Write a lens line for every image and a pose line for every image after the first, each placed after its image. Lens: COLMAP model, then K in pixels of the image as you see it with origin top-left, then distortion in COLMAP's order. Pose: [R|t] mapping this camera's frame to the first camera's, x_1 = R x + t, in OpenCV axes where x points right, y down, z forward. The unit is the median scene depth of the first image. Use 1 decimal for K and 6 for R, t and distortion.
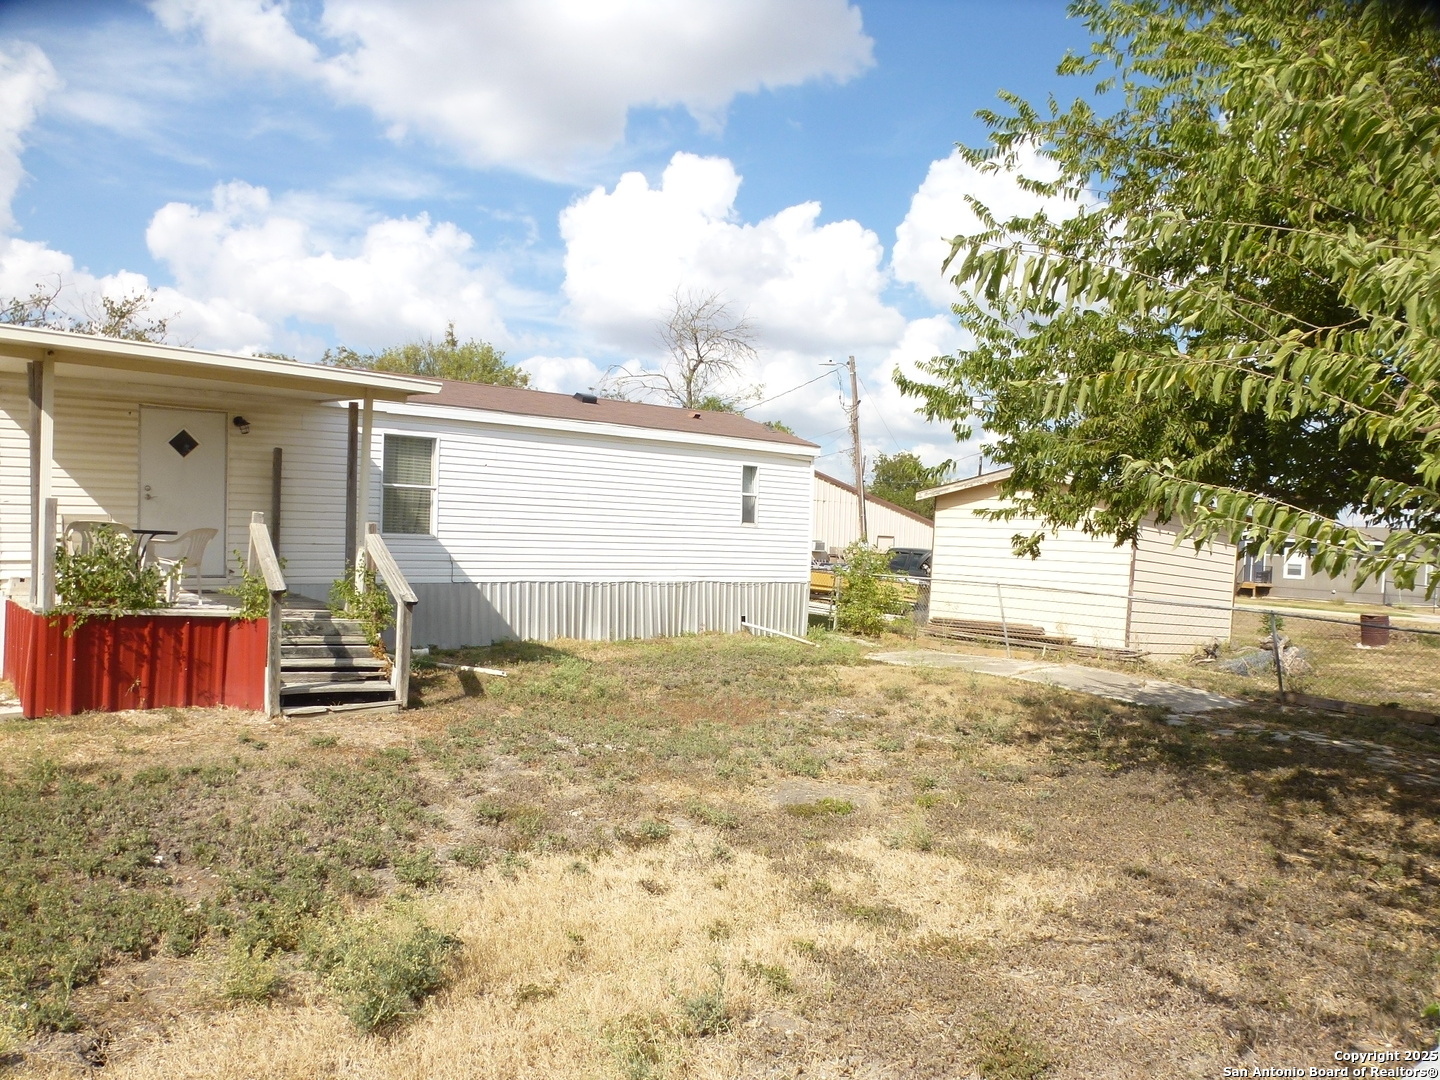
lens RADIAL K [[1093.9, 0, 717.8], [0, 1093.9, 538.8], [0, 0, 1]] dist [0.019201, -0.007129]
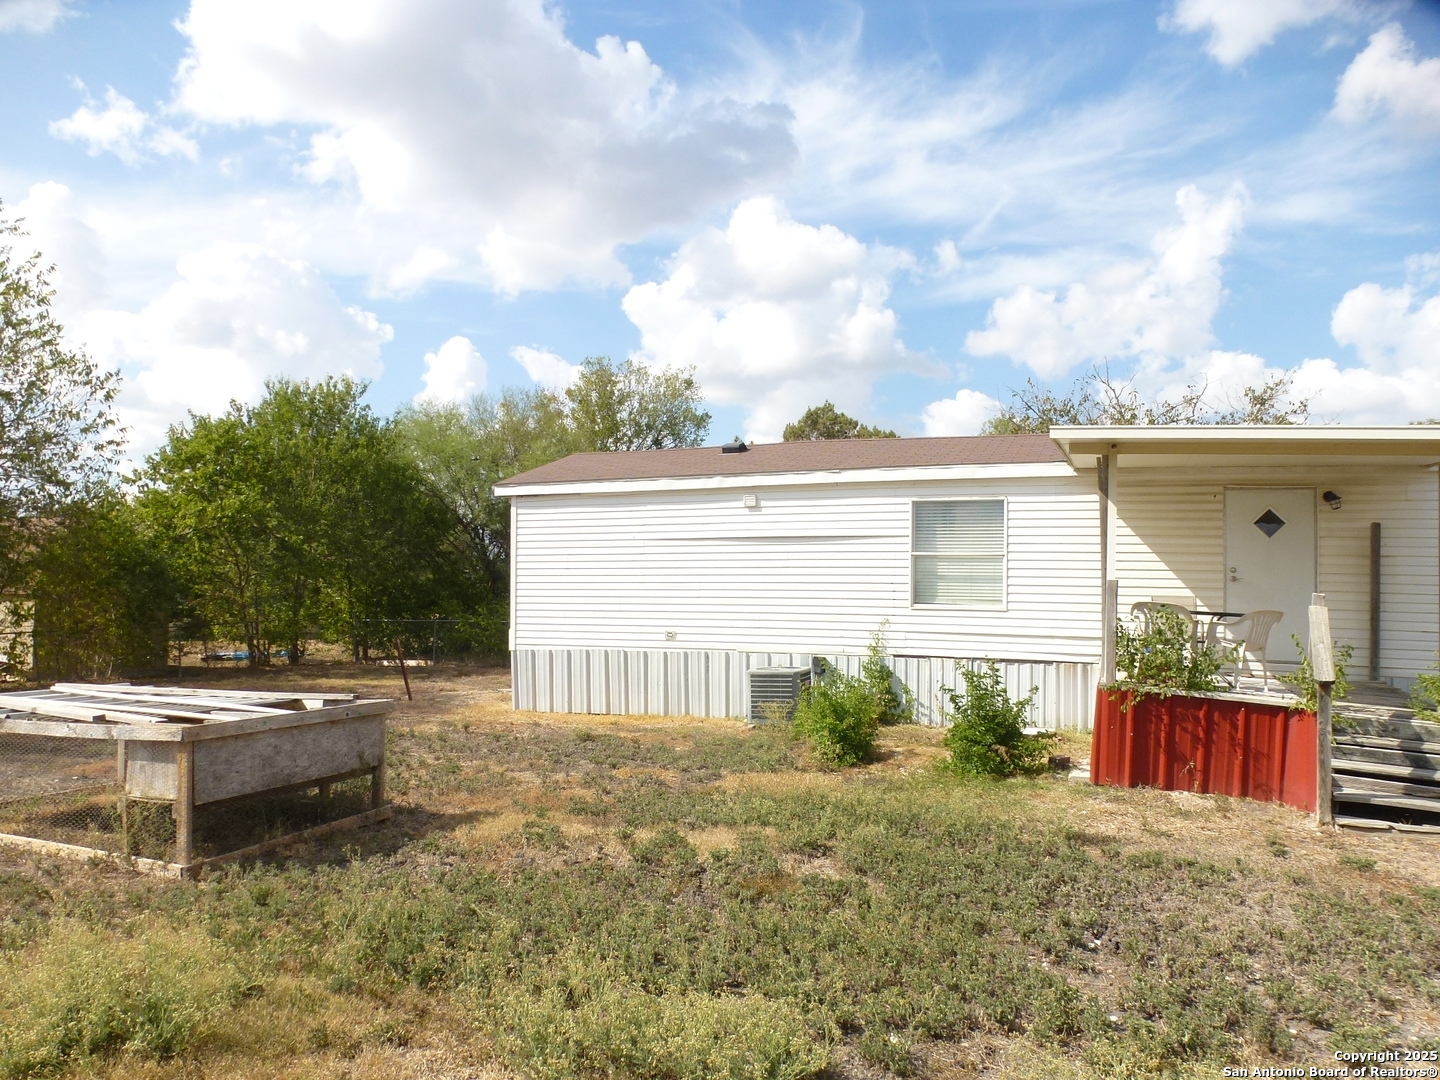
lens RADIAL K [[1093.9, 0, 719.7], [0, 1093.9, 534.5], [0, 0, 1]] dist [0.019201, -0.007129]
pose [[0.543764, -0.045548, -0.838001, 0.080953], [-0.022864, 0.997352, -0.069045, 0.001256], [0.838927, 0.056704, 0.541282, 0.089714]]
